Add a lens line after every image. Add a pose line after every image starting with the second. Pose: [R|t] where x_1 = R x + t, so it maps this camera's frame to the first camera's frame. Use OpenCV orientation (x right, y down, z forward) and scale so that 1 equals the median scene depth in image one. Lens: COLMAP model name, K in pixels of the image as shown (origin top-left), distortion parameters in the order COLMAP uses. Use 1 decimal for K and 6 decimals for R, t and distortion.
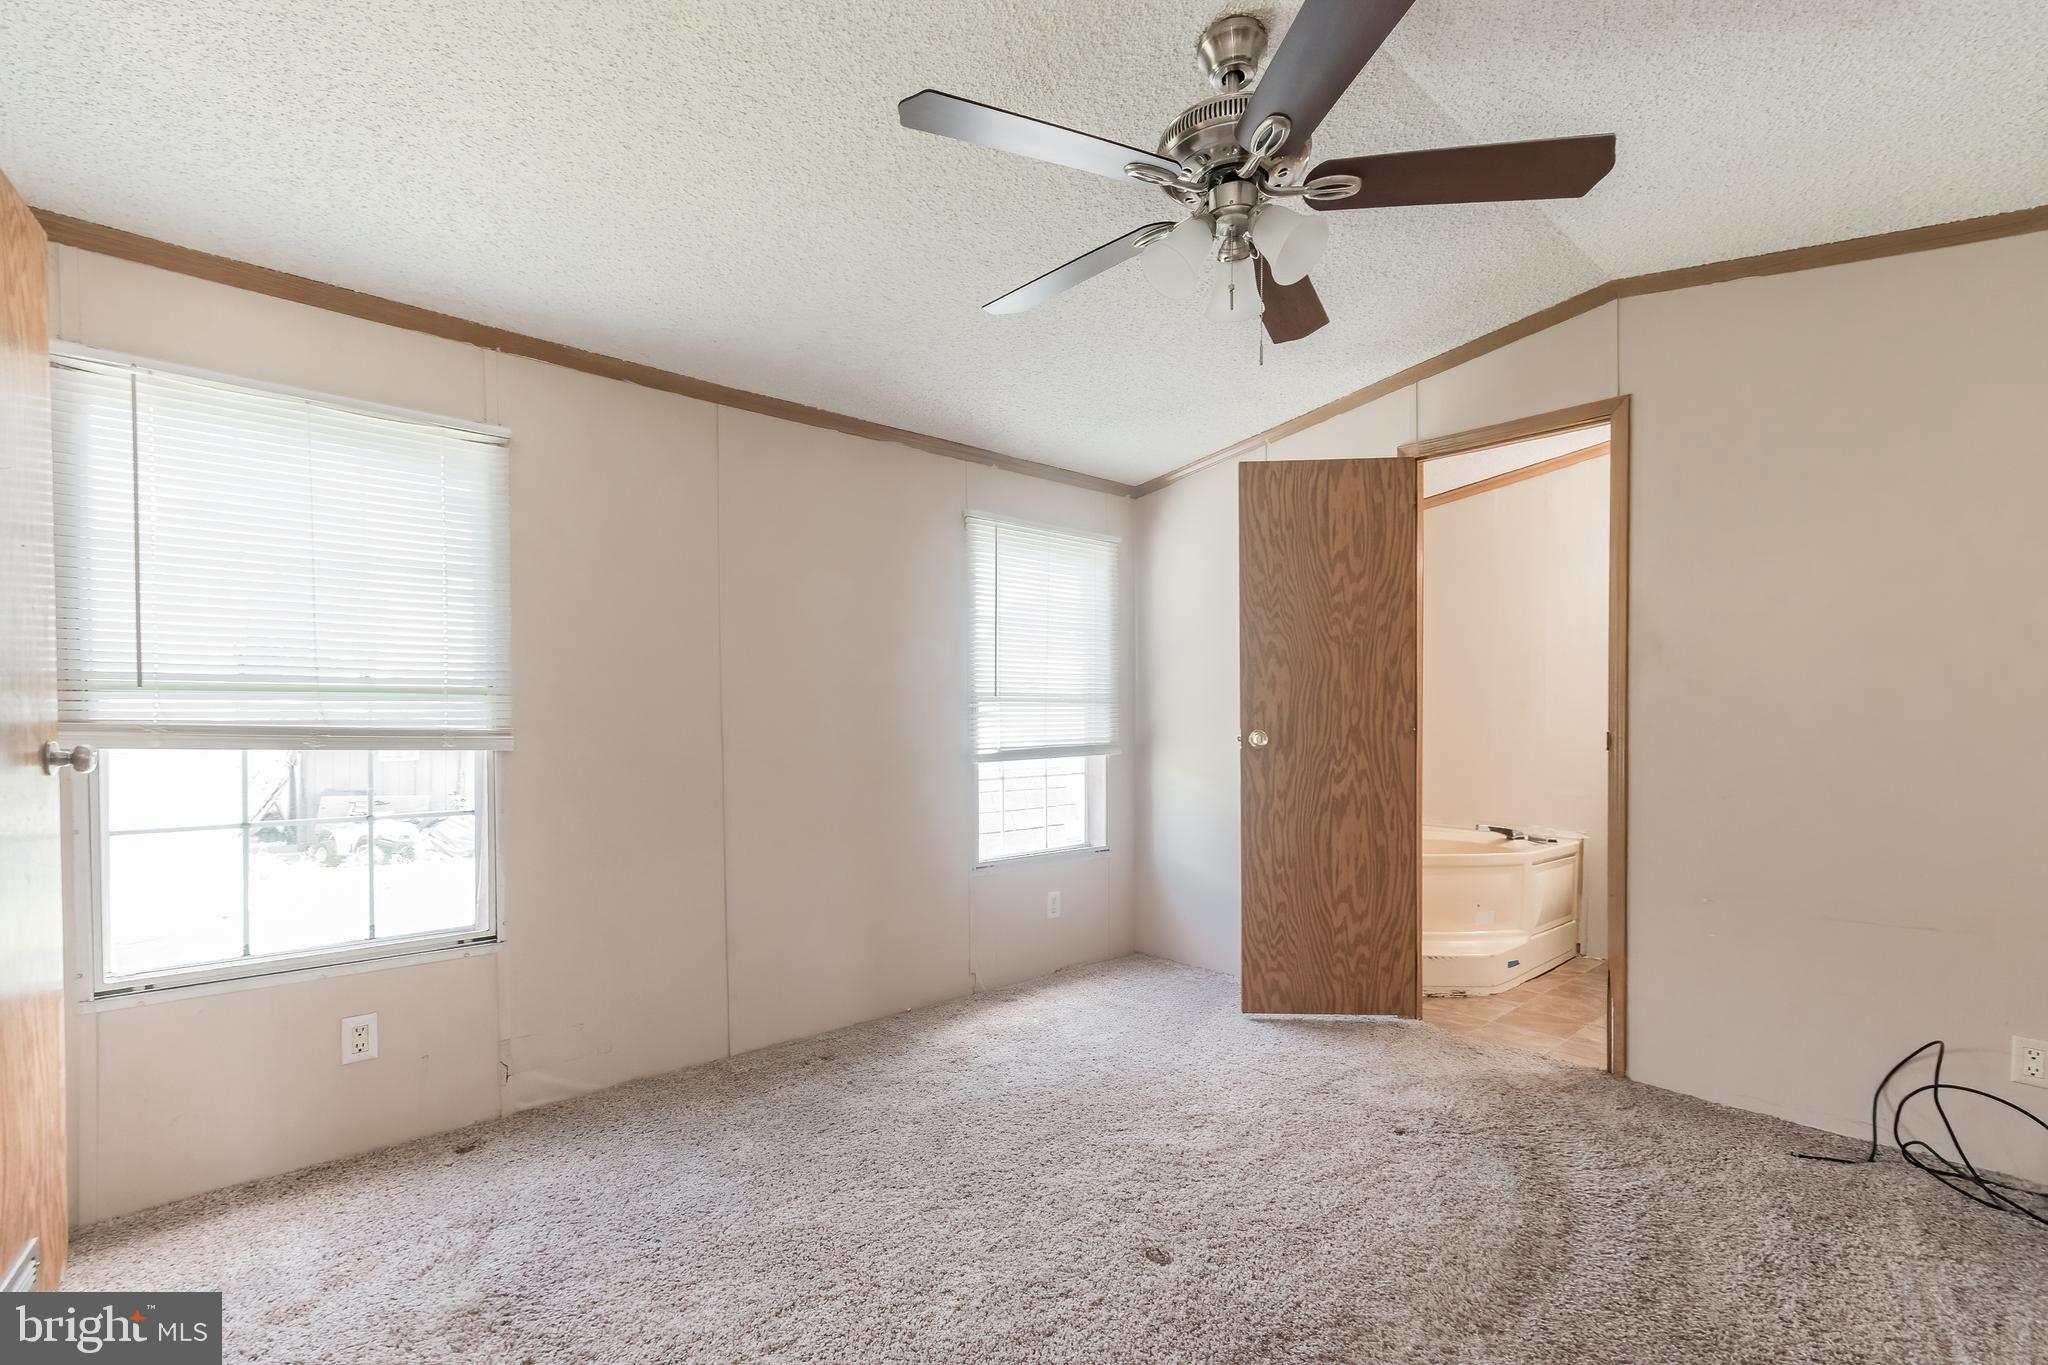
lens RADIAL K [[949.3, 0, 993.3], [0, 949.3, 743.5], [0, 0, 1]] dist [0.002499, 0.000626]
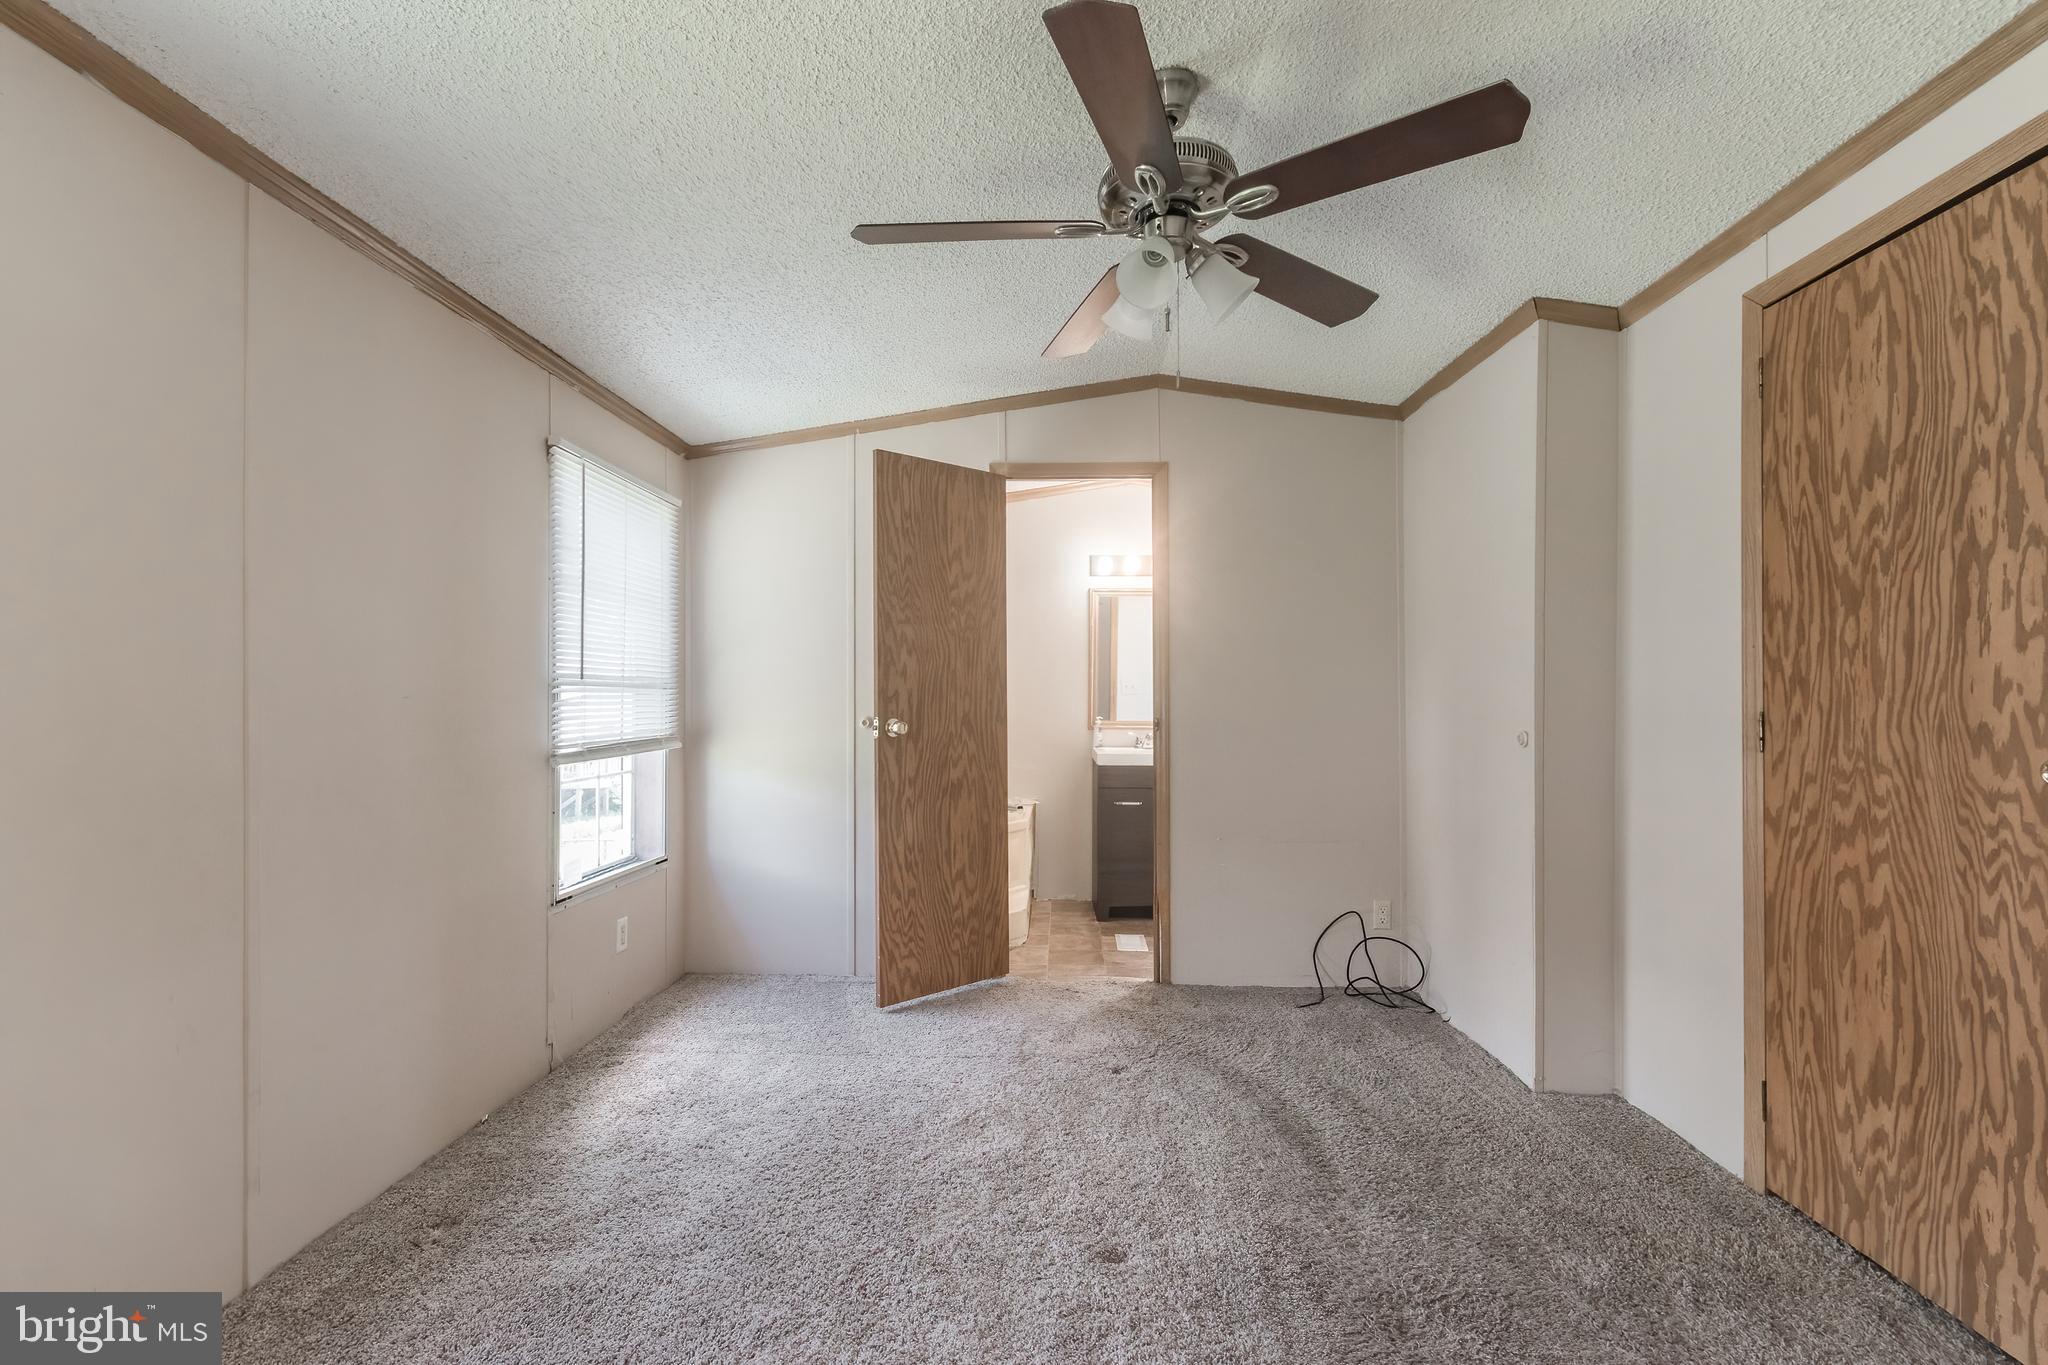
lens RADIAL K [[939.0, 0, 1025.0], [0, 939.0, 696.5], [0, 0, 1]] dist [0.002529, 0.000569]
pose [[0.676875, 0.005573, 0.736077, -0.355779], [0.019371, 0.999490, -0.025381, -0.009664], [-0.735843, 0.031438, 0.676421, 0.229414]]
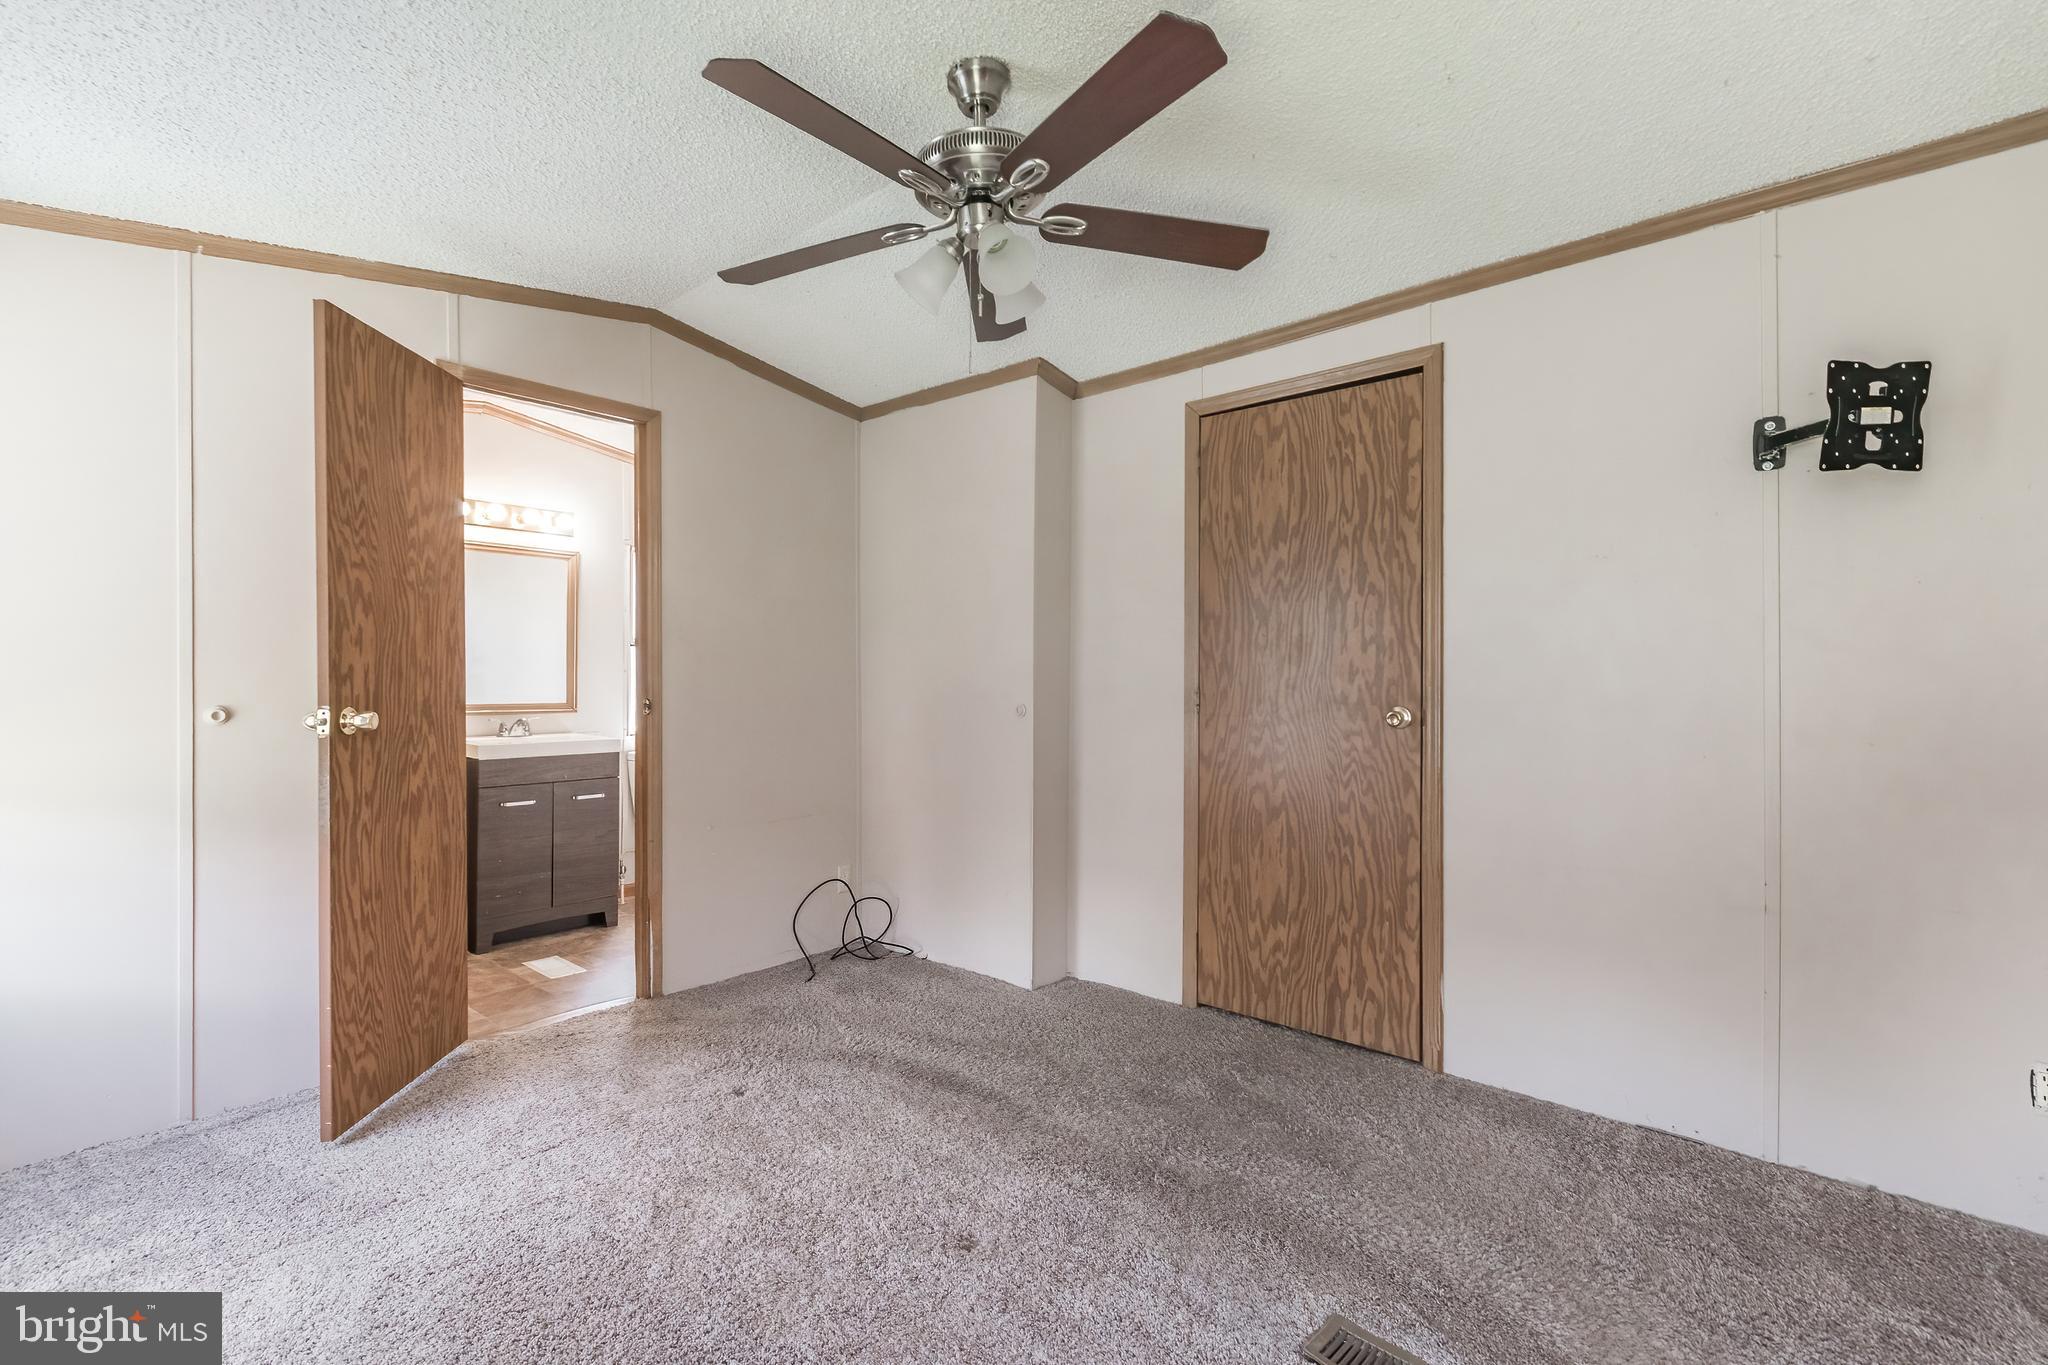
lens RADIAL K [[931.6, 0, 1024.0], [0, 931.6, 682.5], [0, 0, 1]] dist [0.002257, 0.000331]
pose [[-0.162444, -0.003876, 0.986710, -0.454568], [0.029177, 0.999536, 0.008730, -0.023832], [-0.986286, 0.030207, -0.162256, 0.634641]]
